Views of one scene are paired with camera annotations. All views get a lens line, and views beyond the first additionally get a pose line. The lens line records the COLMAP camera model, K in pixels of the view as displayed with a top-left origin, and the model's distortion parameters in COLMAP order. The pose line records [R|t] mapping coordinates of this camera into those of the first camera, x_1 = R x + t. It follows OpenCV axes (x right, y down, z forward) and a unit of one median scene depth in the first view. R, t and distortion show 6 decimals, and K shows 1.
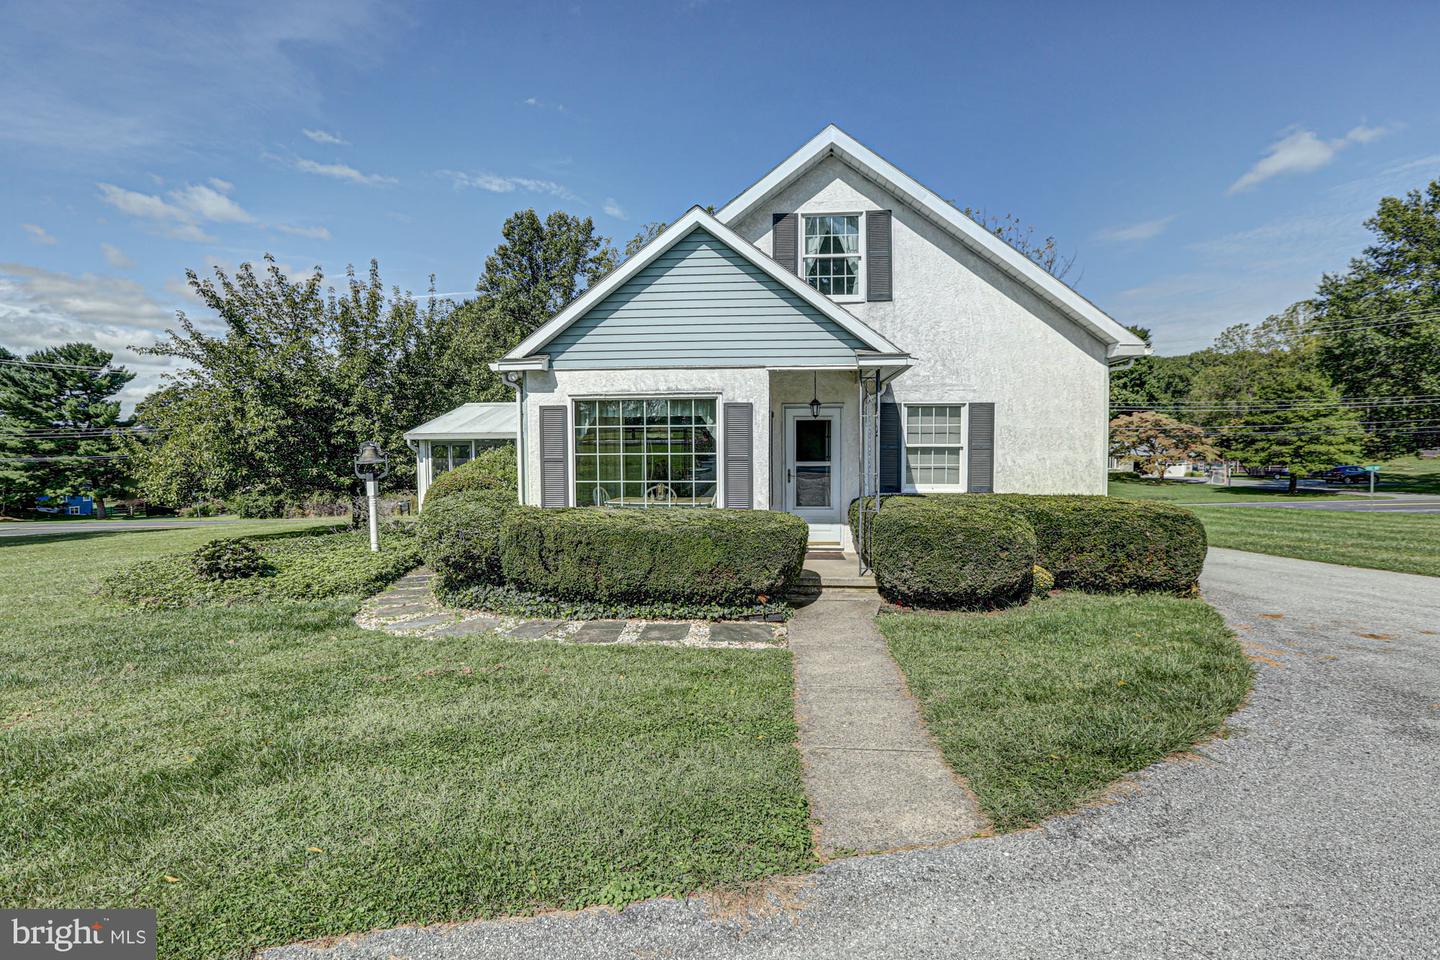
lens RADIAL K [[656.1, 0, 730.8], [0, 656.1, 484.9], [0, 0, 1]] dist [-0.030024, 0.009728]
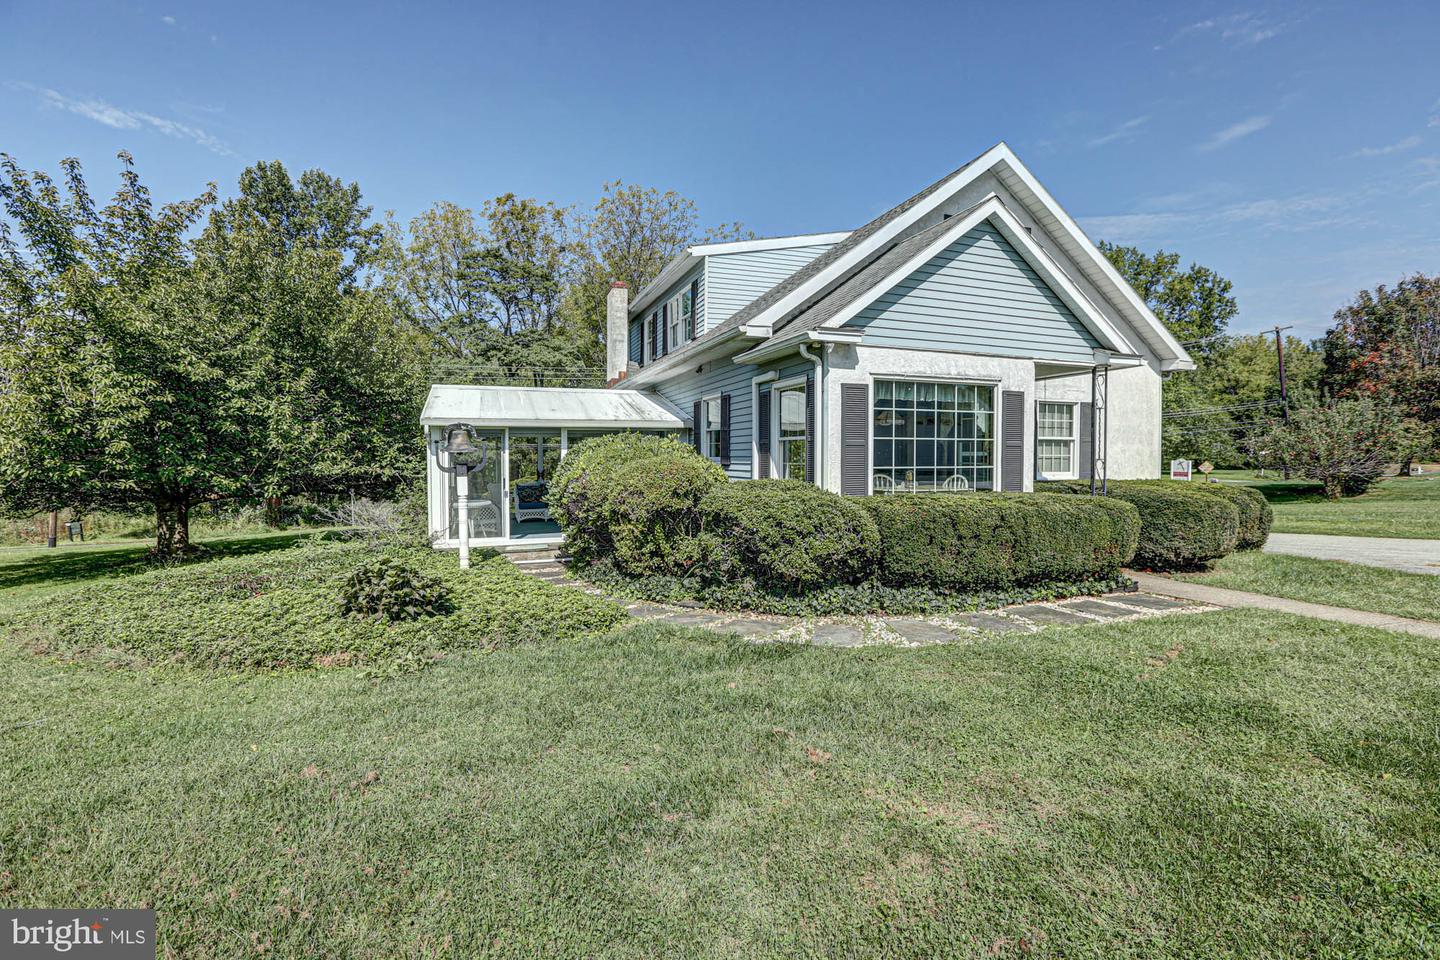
lens RADIAL K [[656.1, 0, 723.9], [0, 656.1, 475.5], [0, 0, 1]] dist [-0.030024, 0.009728]
pose [[0.908890, -0.006944, 0.416978, -0.721101], [0.018304, 0.999562, -0.023251, 0.021117], [-0.416634, 0.028765, 0.908619, 0.219252]]
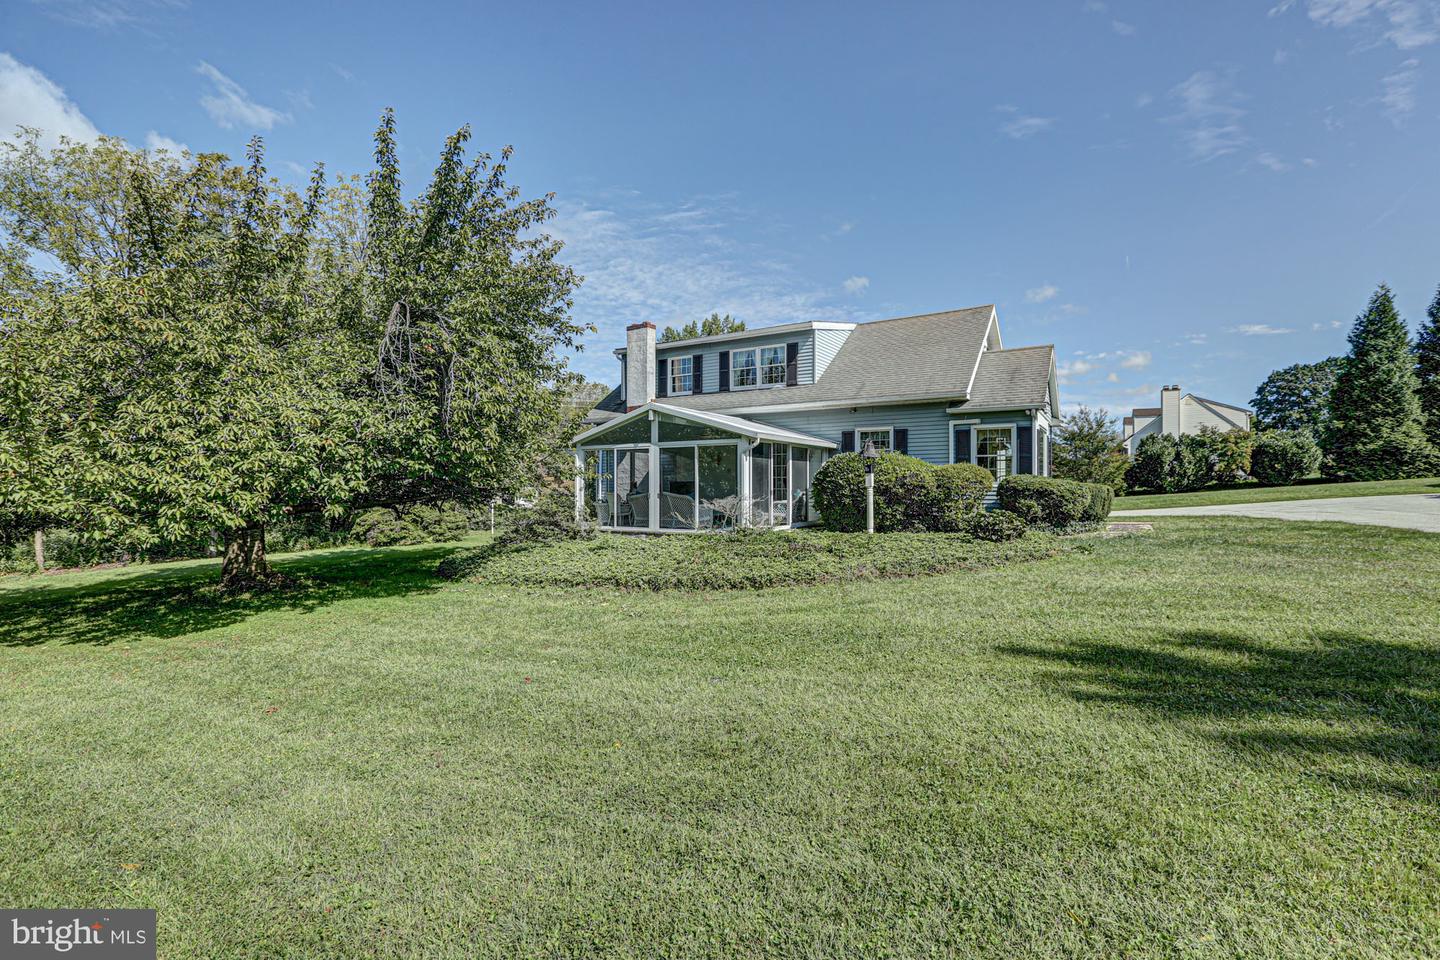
lens RADIAL K [[656.1, 0, 720.1], [0, 656.1, 489.5], [0, 0, 1]] dist [-0.030024, 0.009728]
pose [[0.487503, 0.003019, 0.873116, -2.062422], [0.045739, 0.998533, -0.028991, 0.055710], [-0.871922, 0.054069, 0.486650, 0.791757]]
